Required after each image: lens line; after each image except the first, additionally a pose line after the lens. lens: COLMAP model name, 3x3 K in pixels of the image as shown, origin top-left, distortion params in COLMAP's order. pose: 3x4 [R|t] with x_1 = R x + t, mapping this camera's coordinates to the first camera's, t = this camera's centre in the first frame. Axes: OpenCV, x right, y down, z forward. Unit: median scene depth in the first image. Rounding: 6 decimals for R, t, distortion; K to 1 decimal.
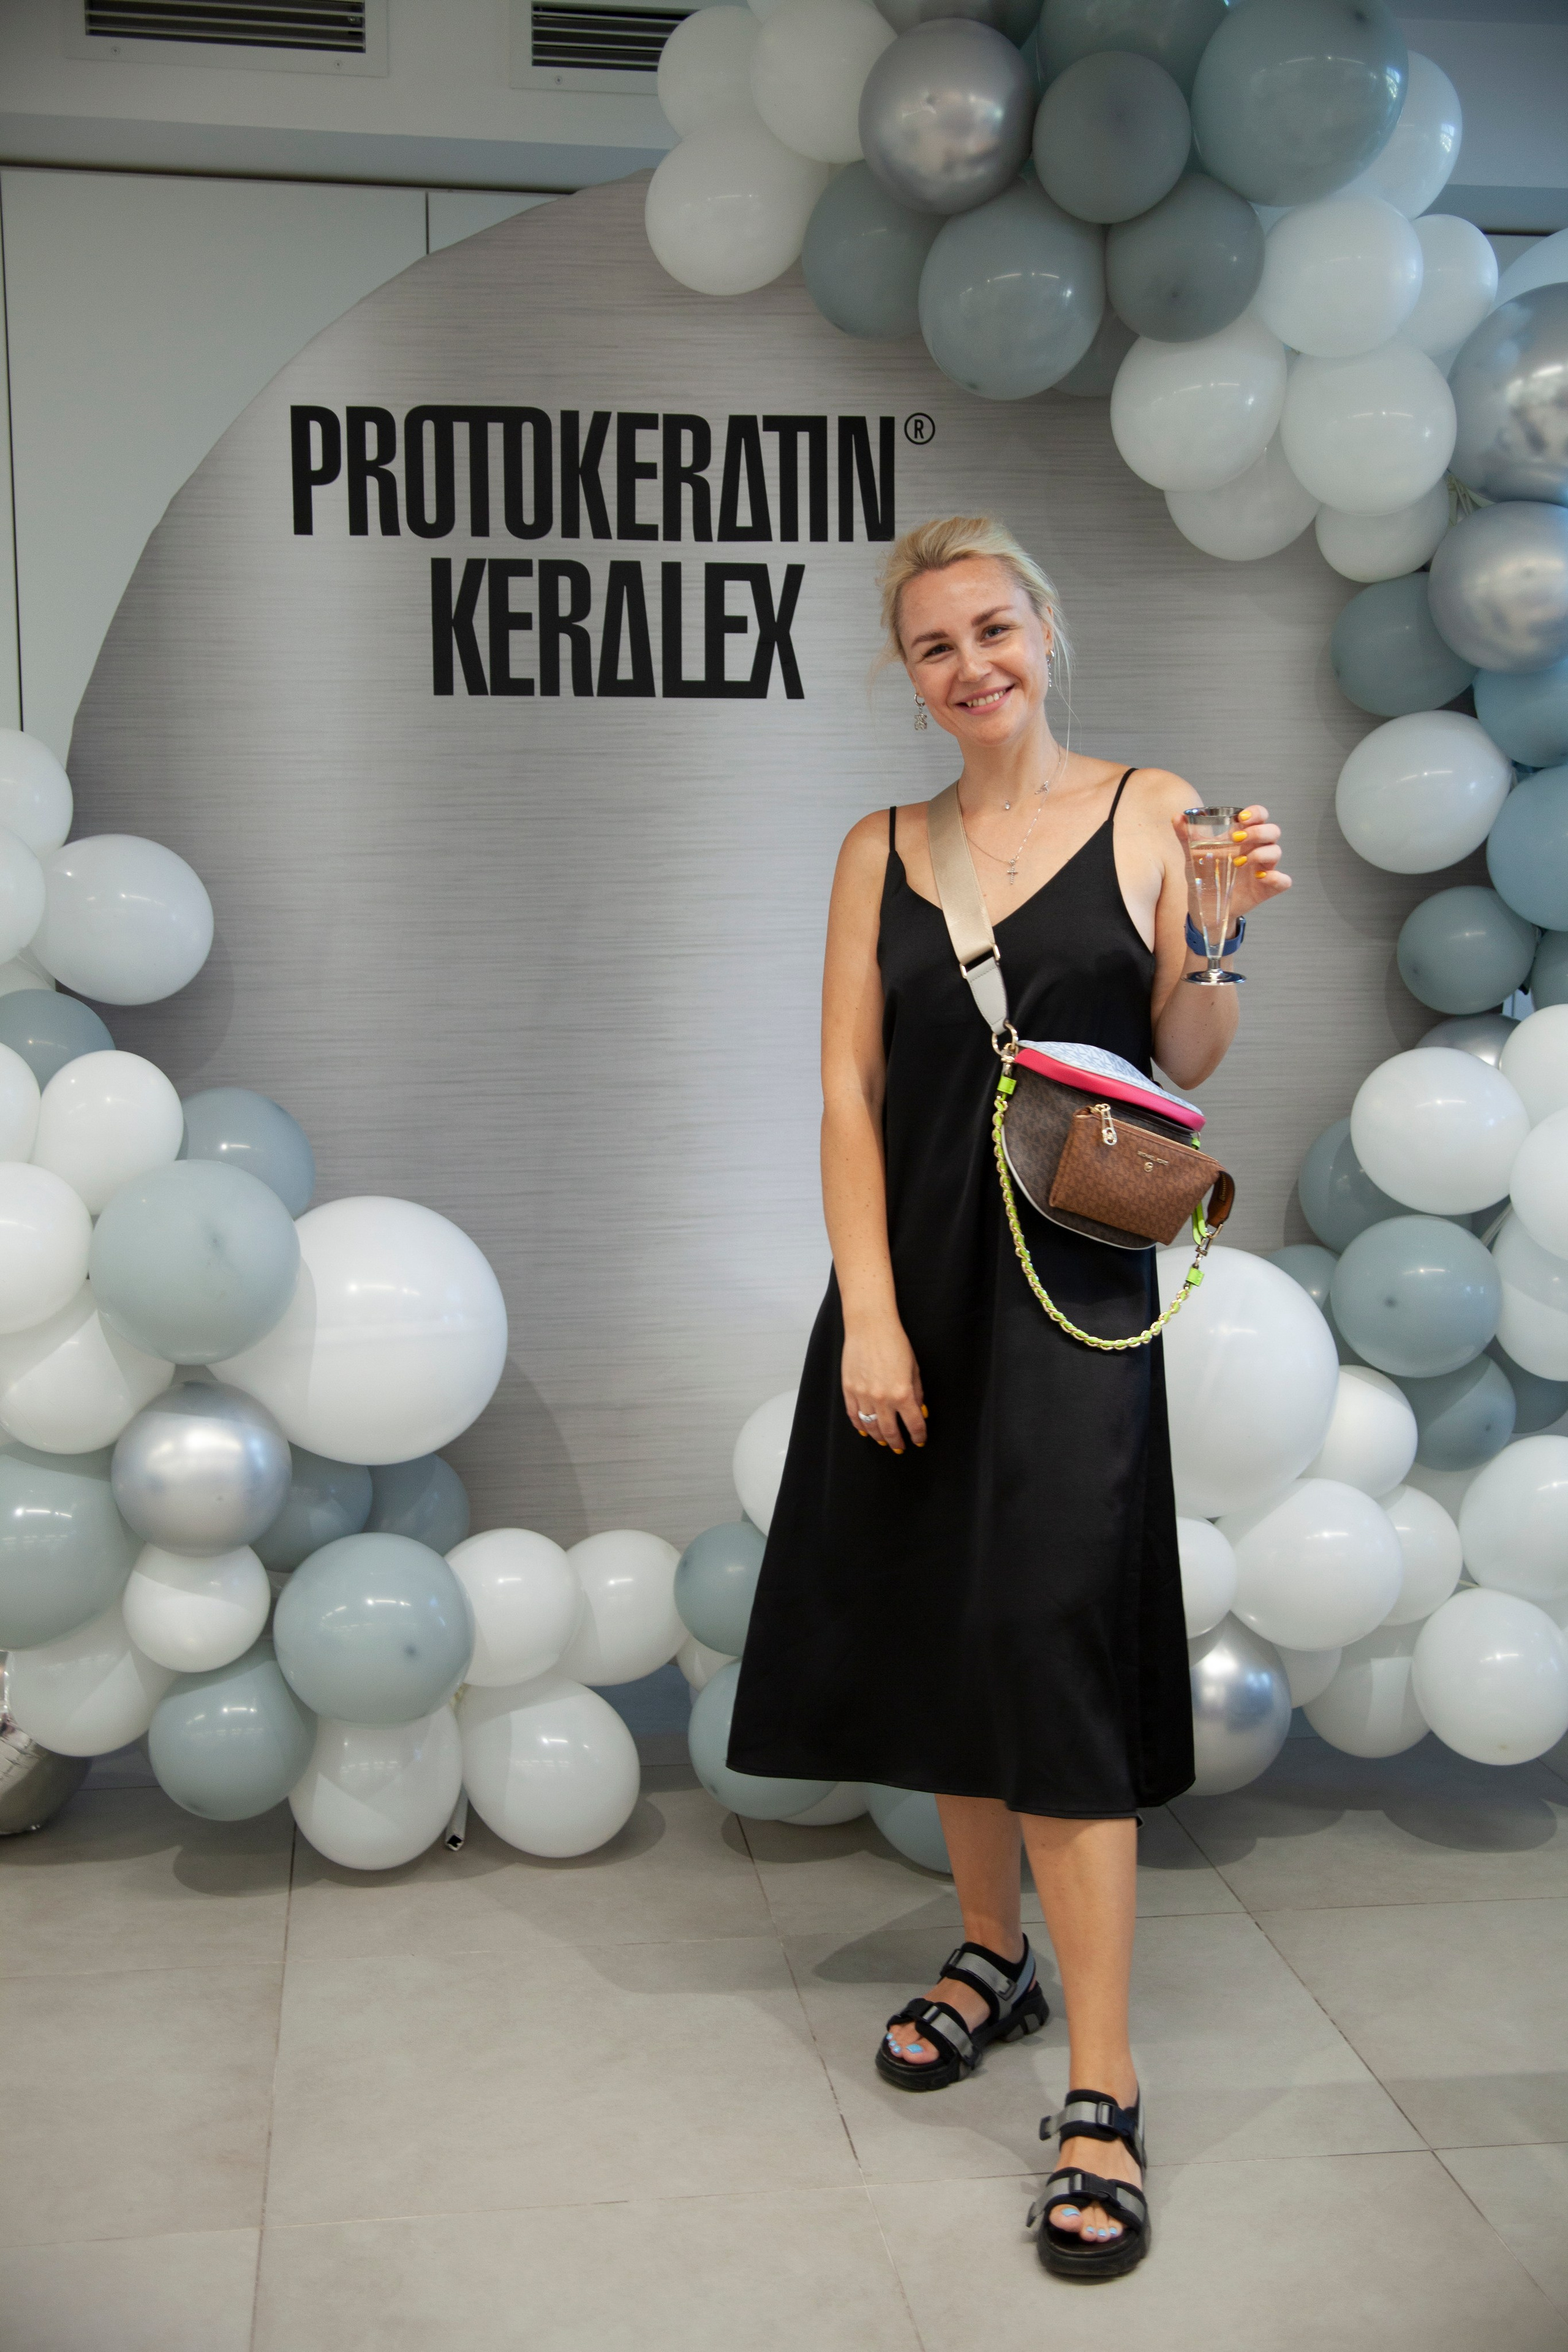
lens RADIAL K [[2668.5, 0, 783.8], [0, 2668.5, 1179.4], [0, 0, 1]] dist [0.026002, 0.000000]
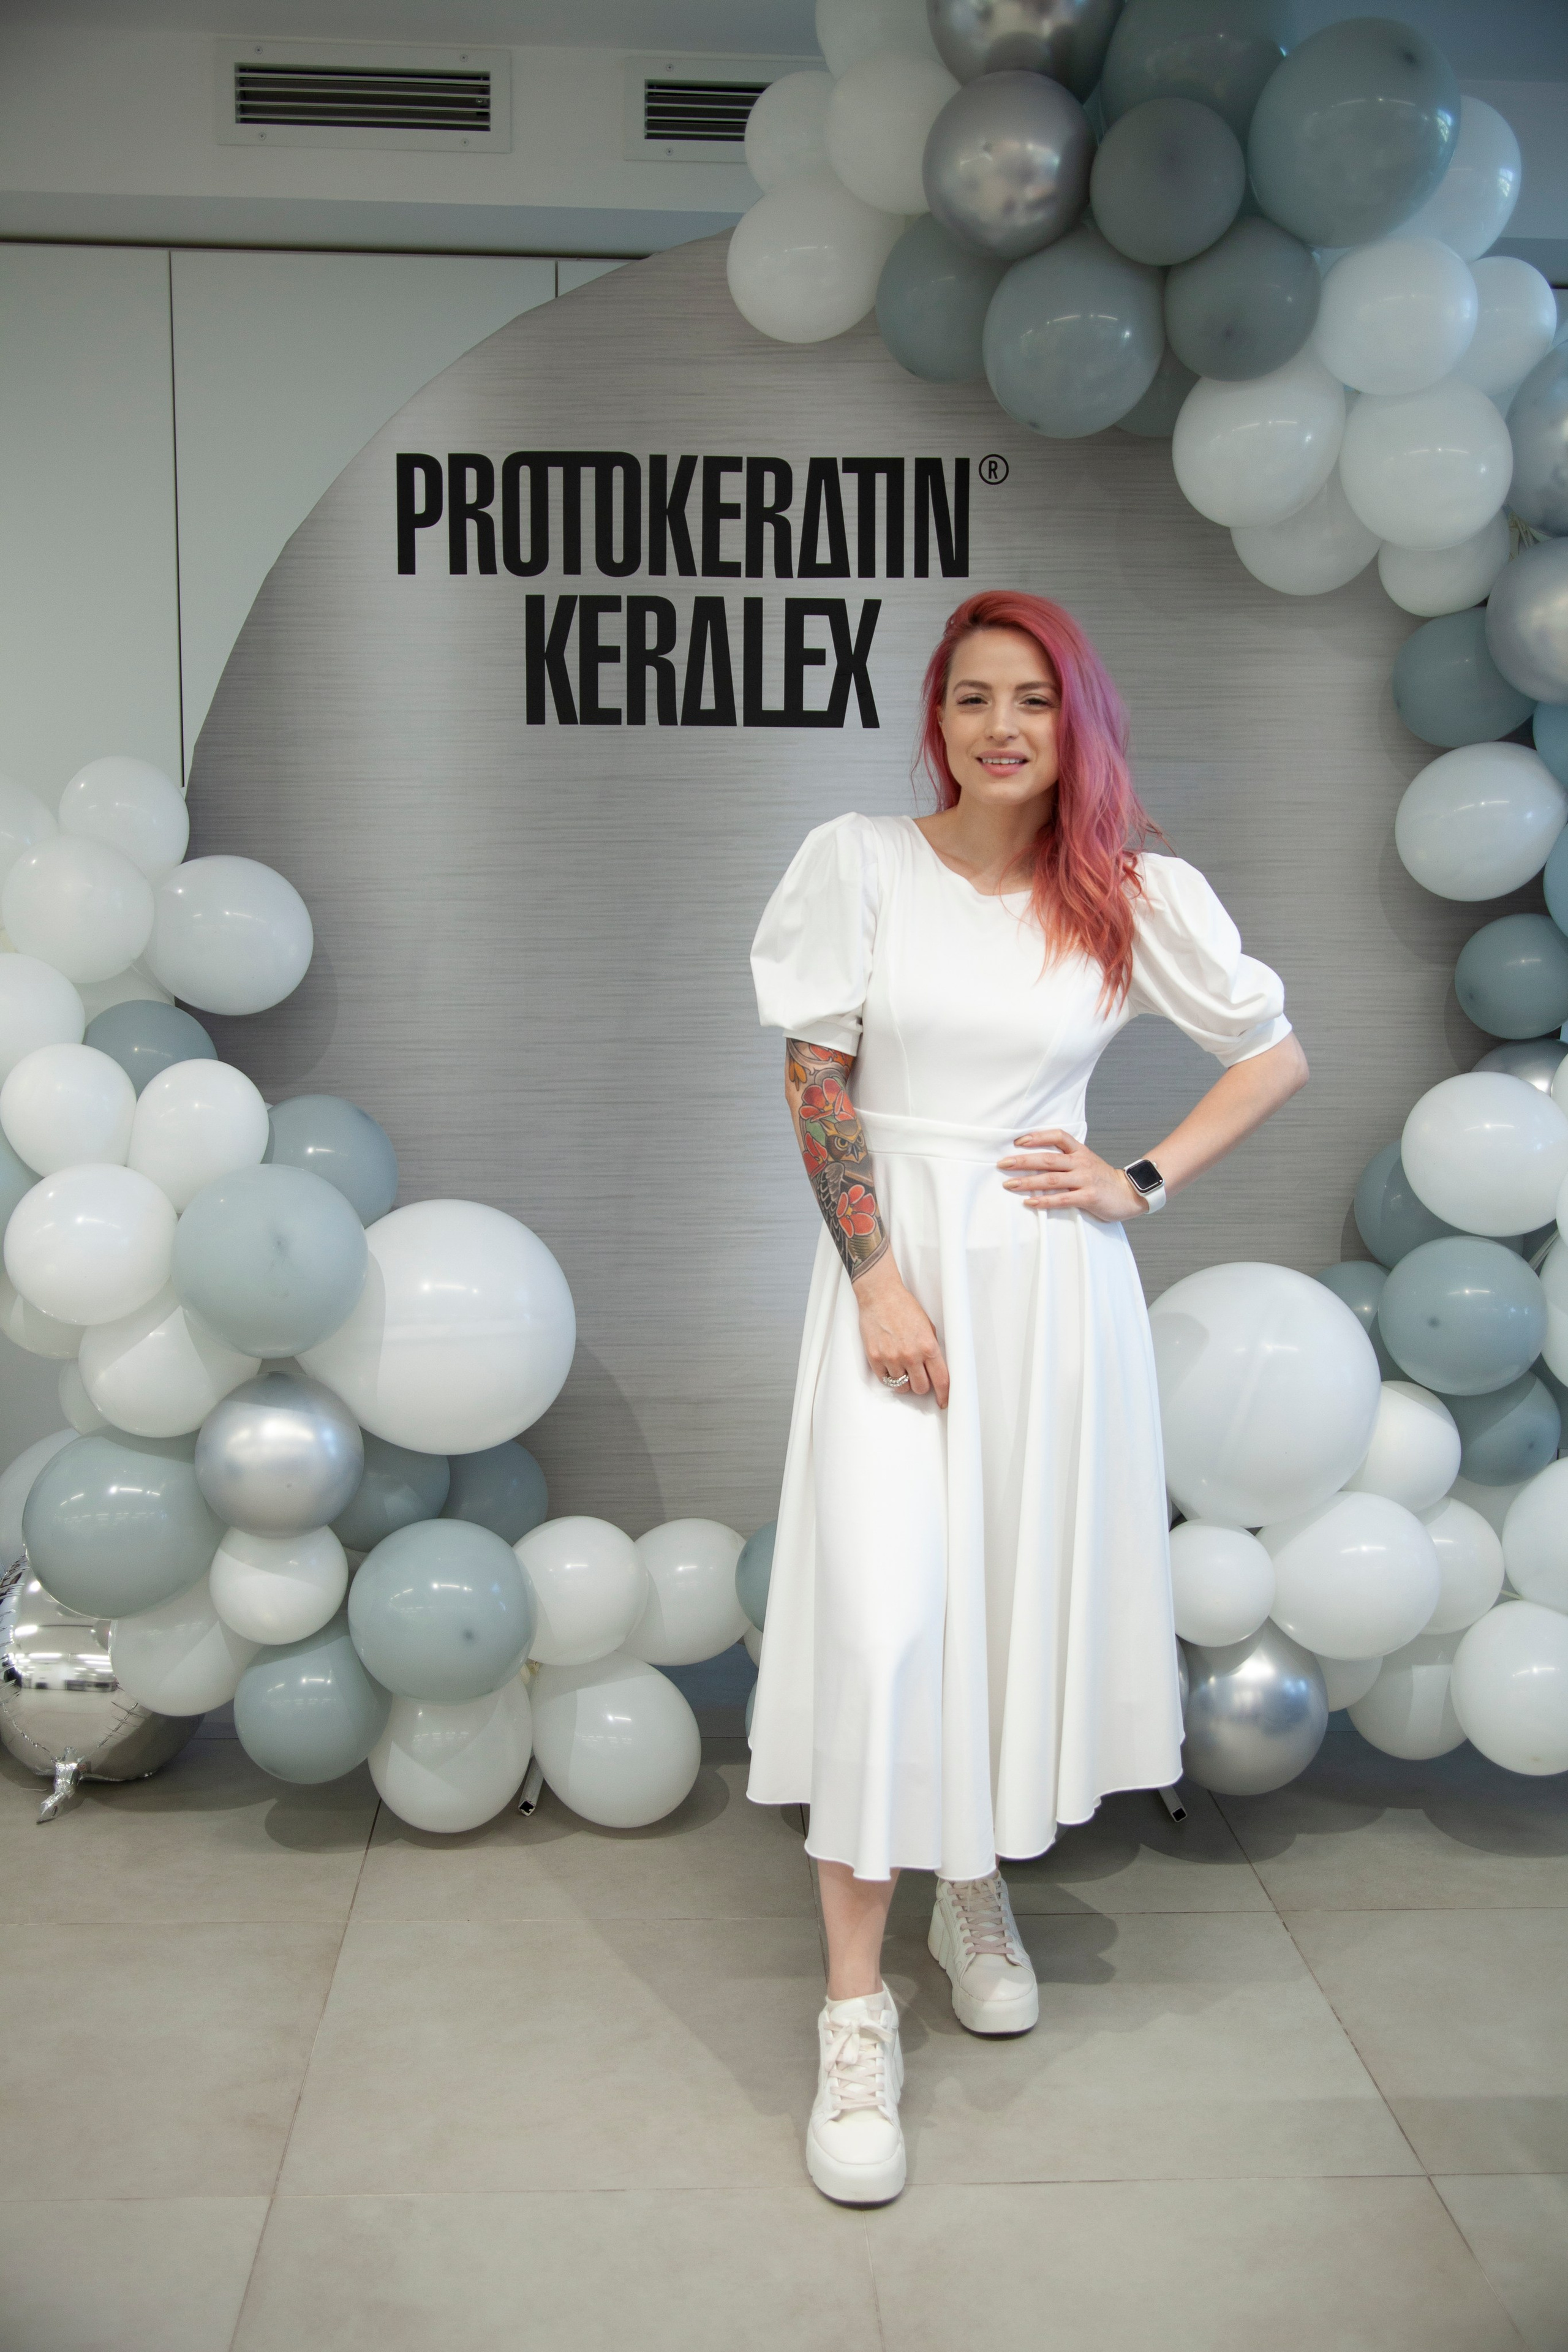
lens RADIAL K [[2282.9, 0, 791.1], [0, 2282.9, 1177.9], [0, 0, 1]] dist [-0.039088, 0.000000]
pose [[0.995604, 0.018793, -0.091753, 0.059275], [-0.017779, 0.999772, 0.011865, -0.014526], [0.091955, -0.010182, 0.995711, 0.110812]]
